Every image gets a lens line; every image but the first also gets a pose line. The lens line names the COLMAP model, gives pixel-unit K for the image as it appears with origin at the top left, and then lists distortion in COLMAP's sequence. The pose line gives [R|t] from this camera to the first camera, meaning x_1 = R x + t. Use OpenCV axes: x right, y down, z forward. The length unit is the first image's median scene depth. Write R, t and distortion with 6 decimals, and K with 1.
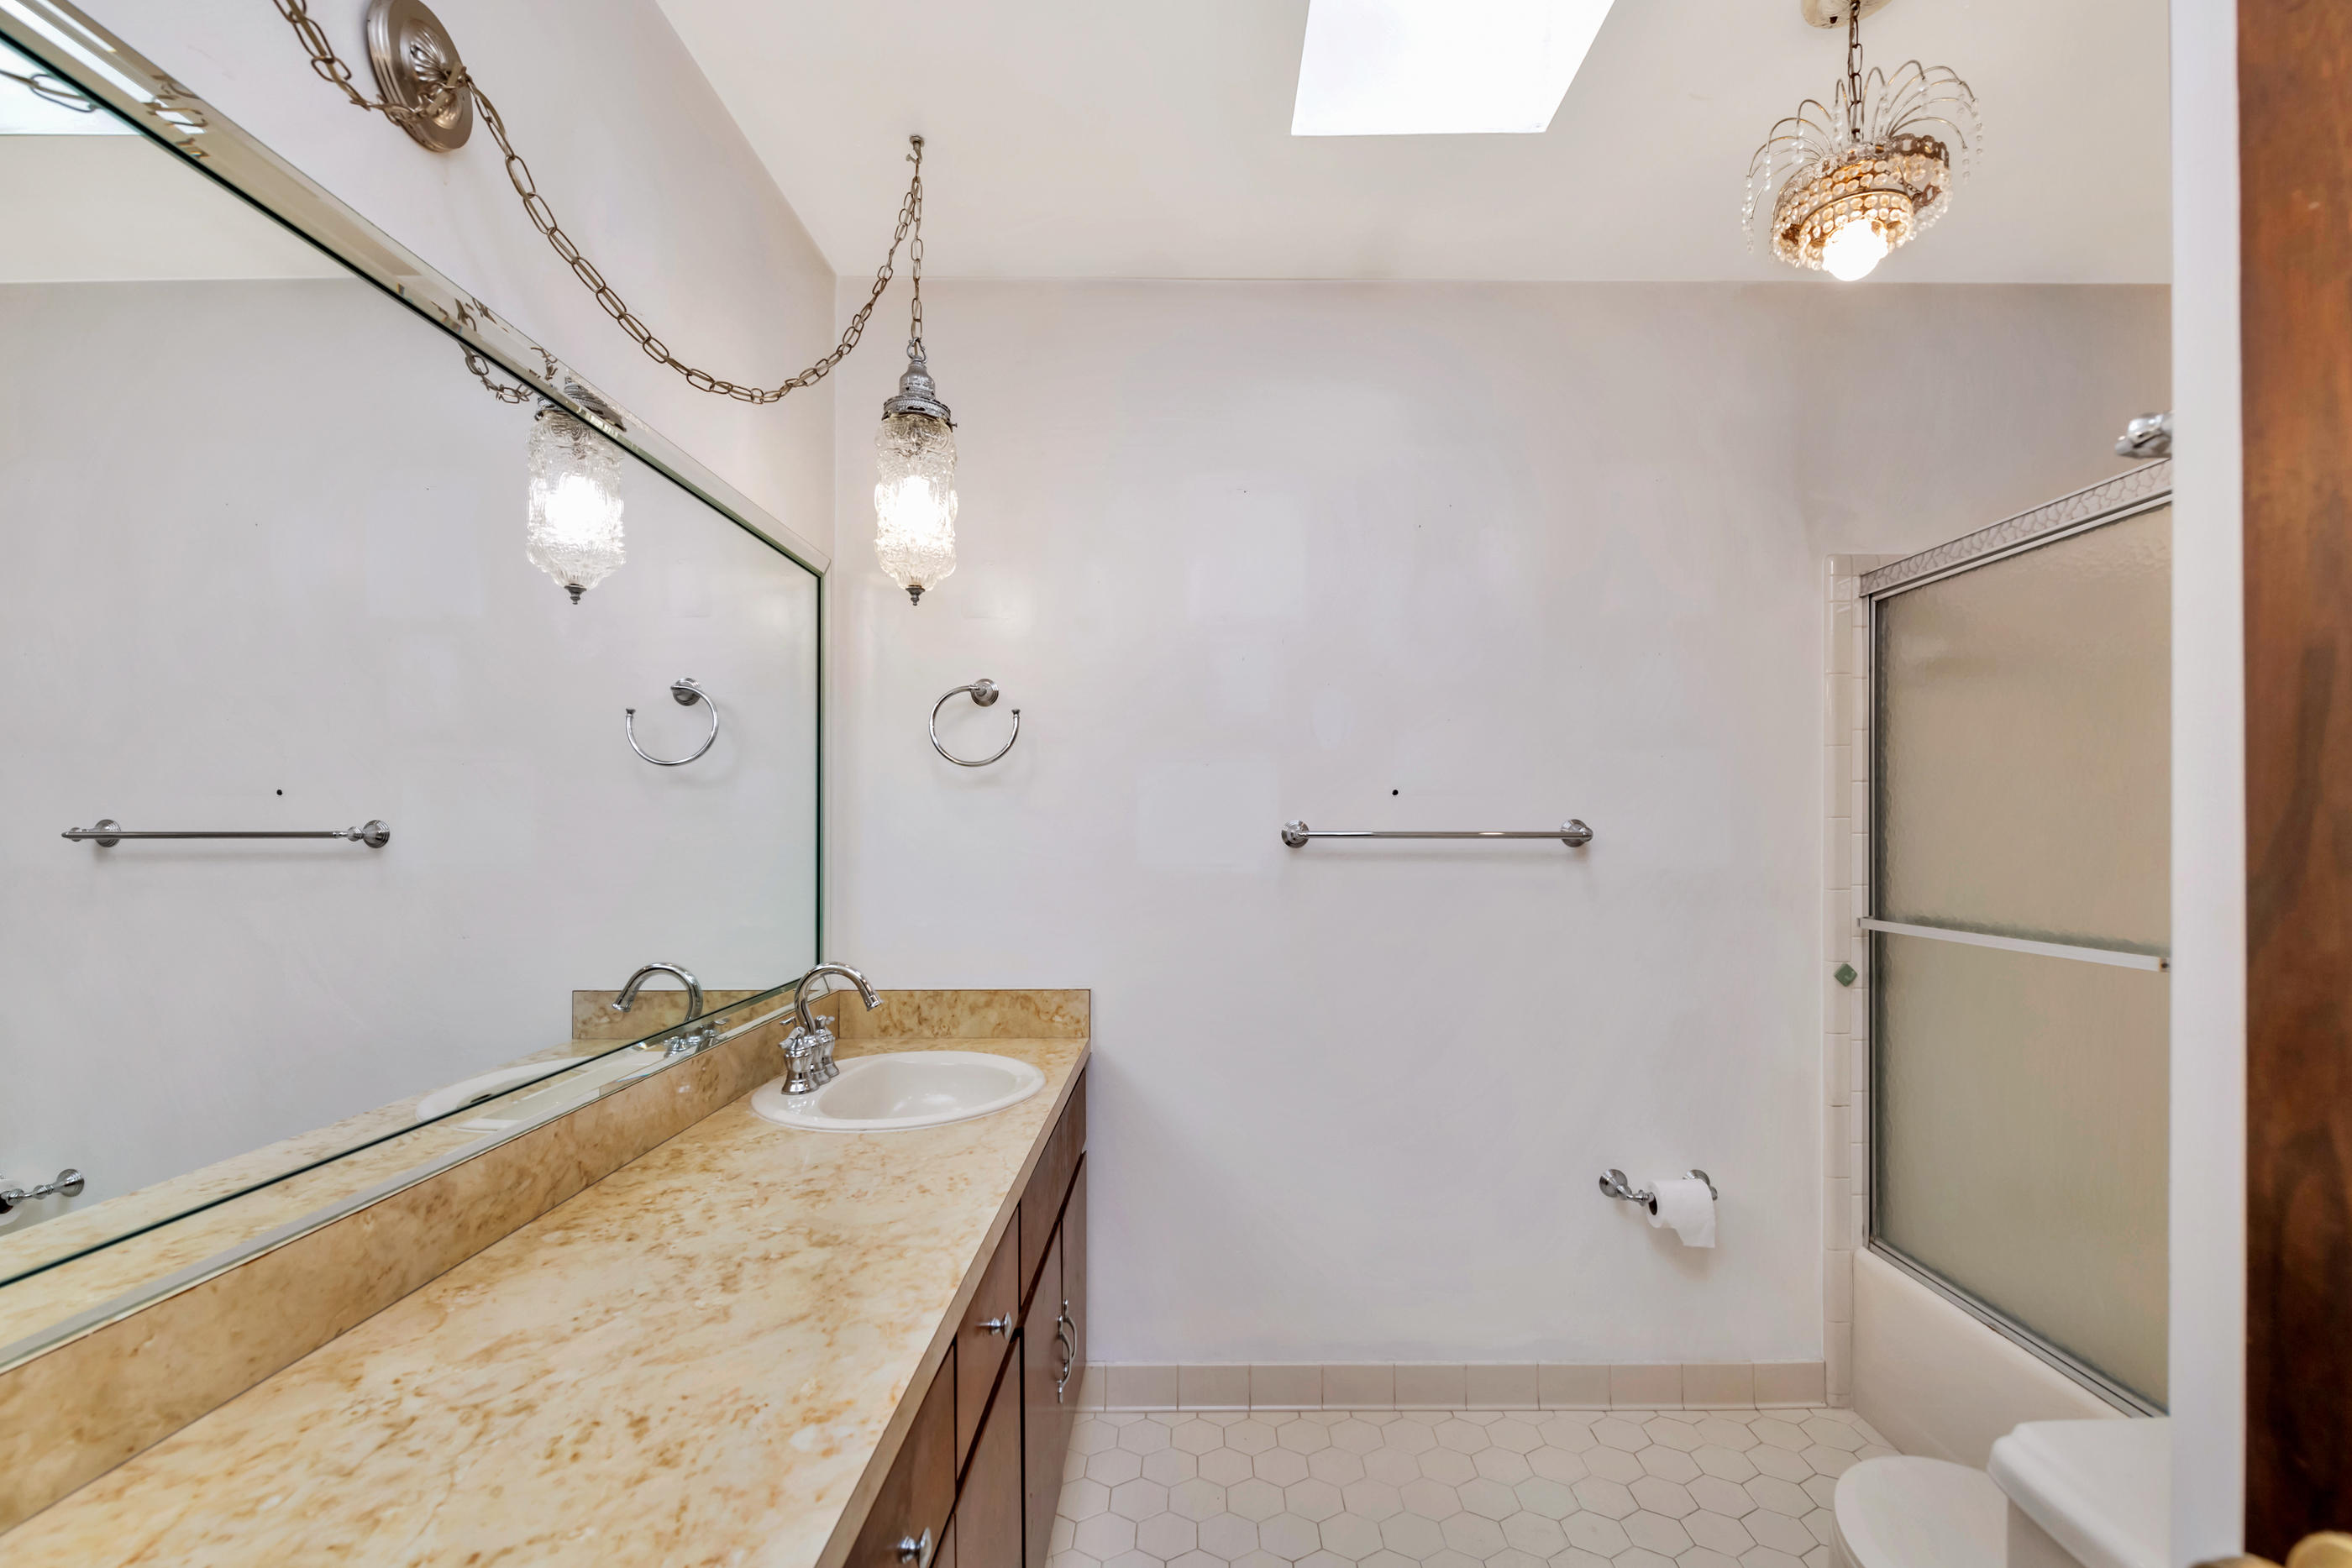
lens RADIAL K [[983.1, 0, 1220.0], [0, 983.1, 819.2], [0, 0, 1]] dist [-0.003676, -0.001978]
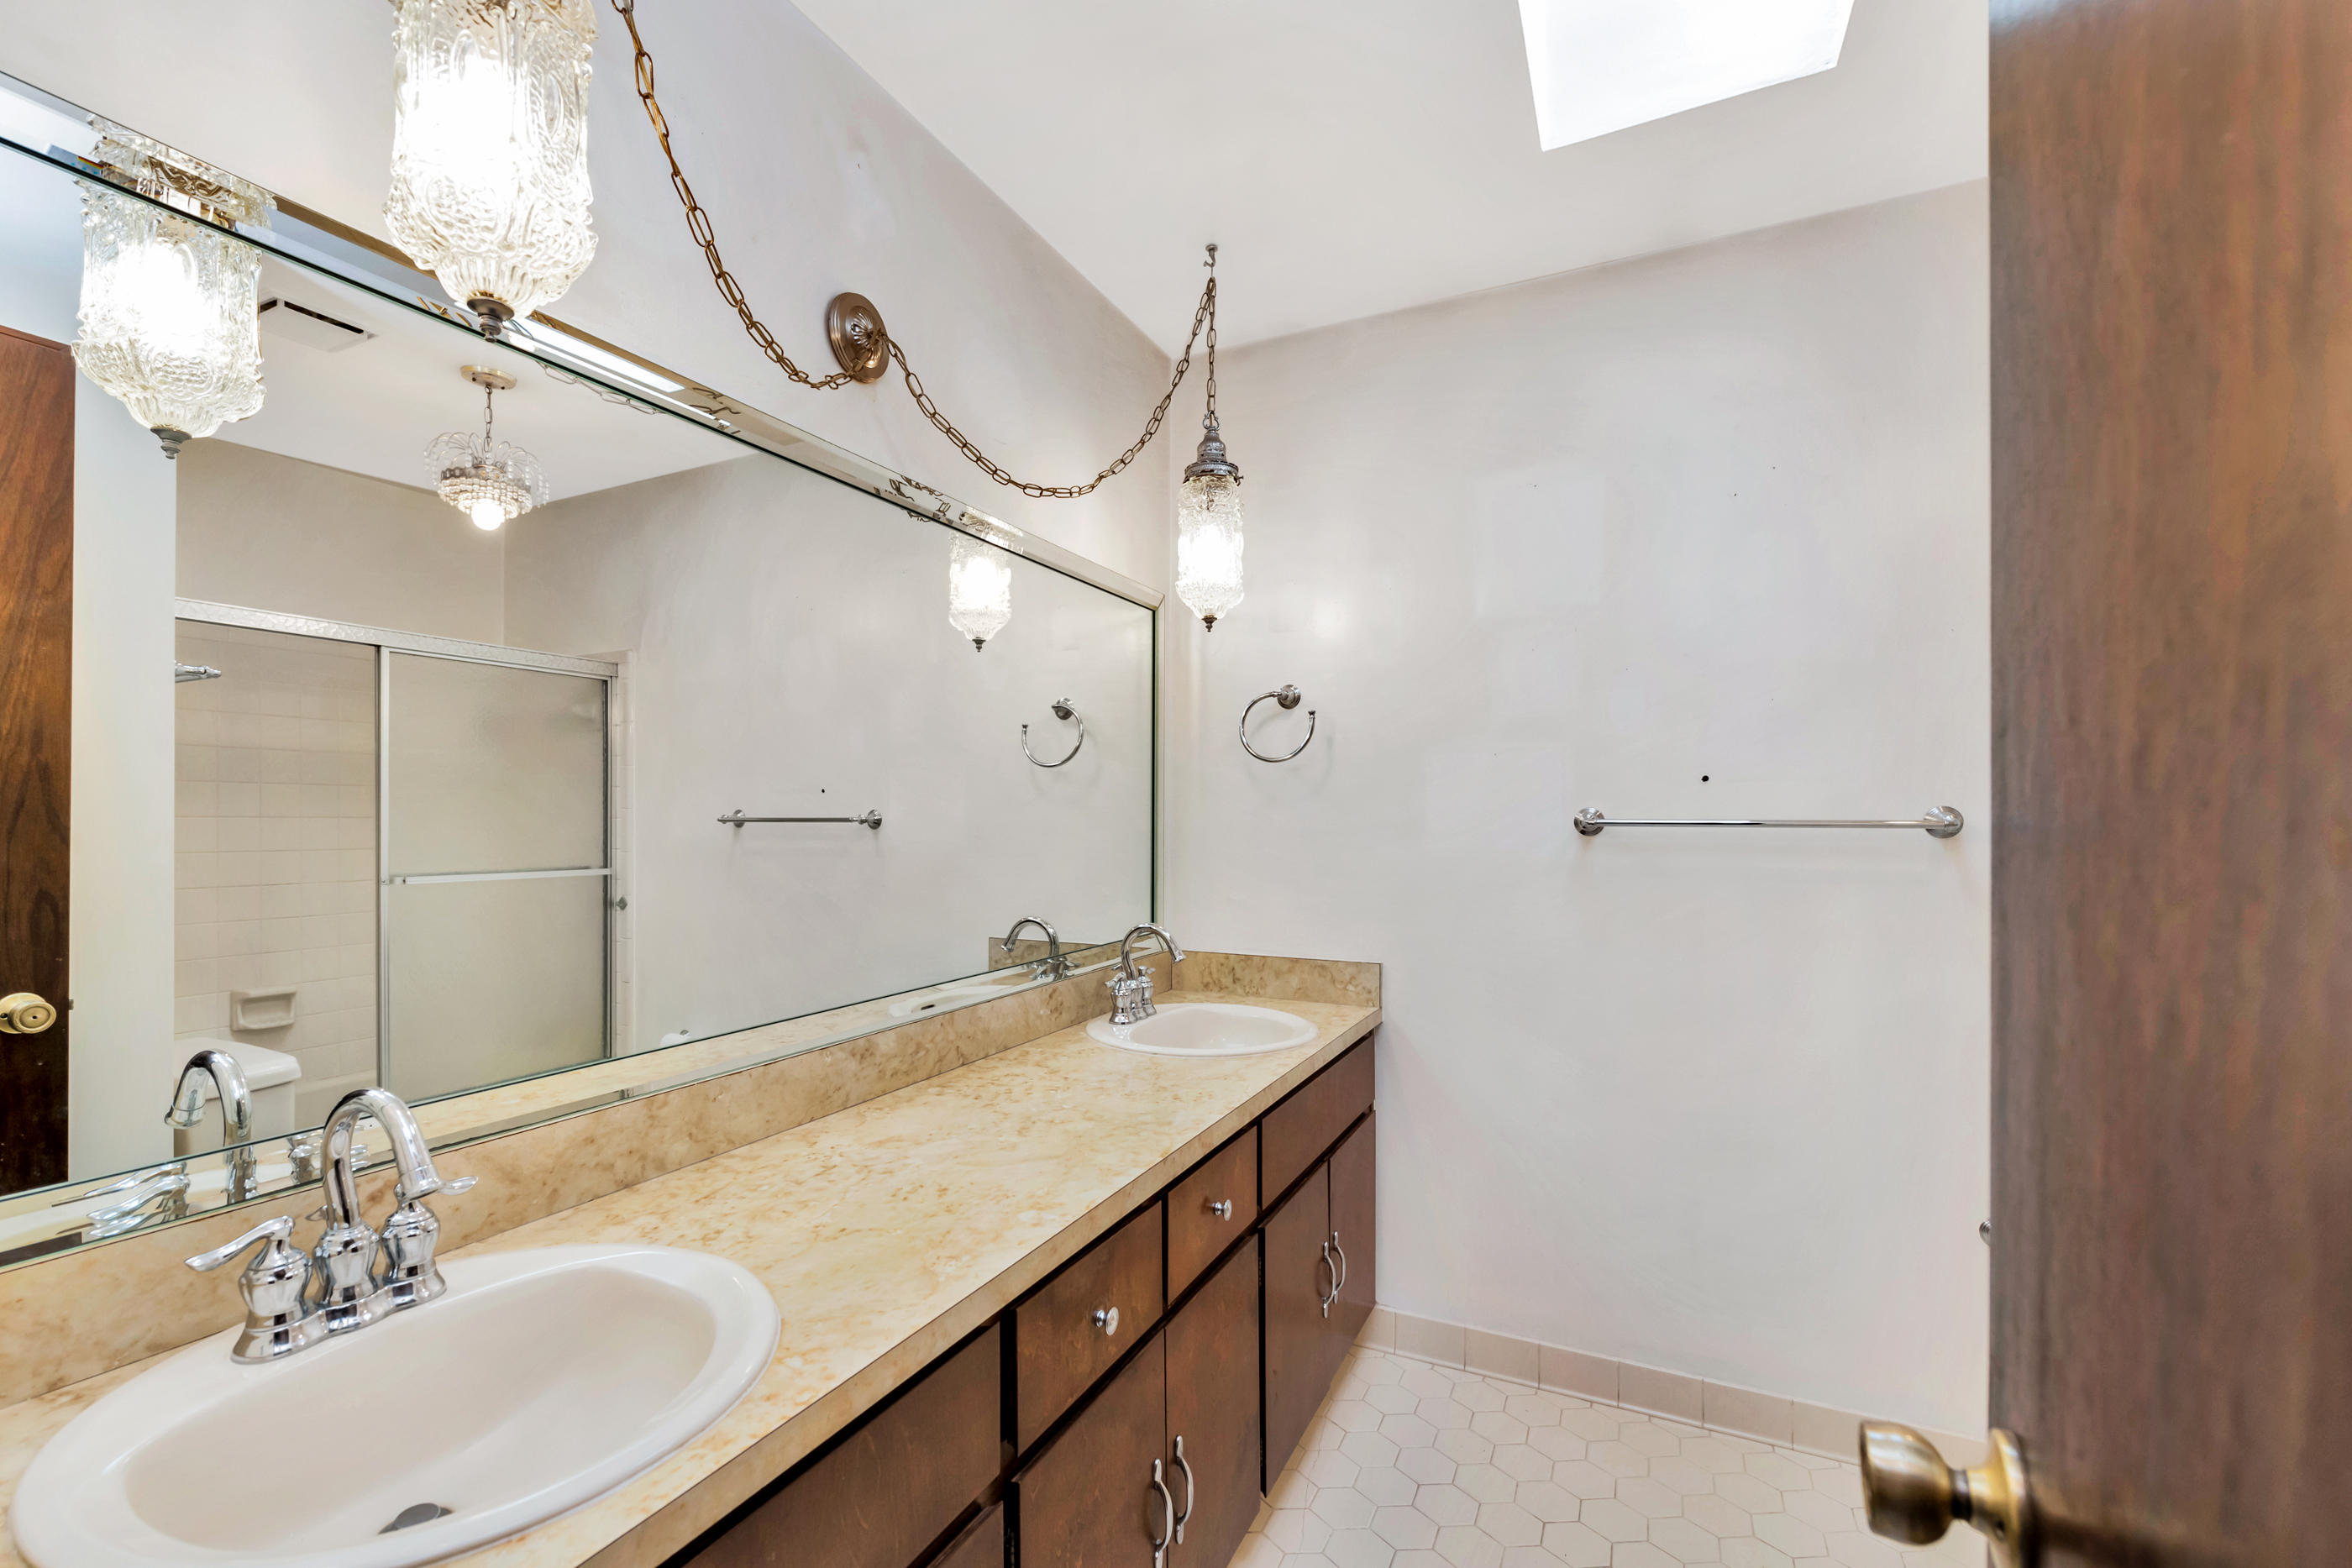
lens RADIAL K [[983.1, 0, 1173.6], [0, 983.1, 799.1], [0, 0, 1]] dist [-0.003676, -0.001978]
pose [[0.898956, -0.007022, -0.437982, 0.188754], [0.003042, 0.999947, -0.009788, 0.000507], [0.438028, 0.007467, 0.898931, -0.114520]]
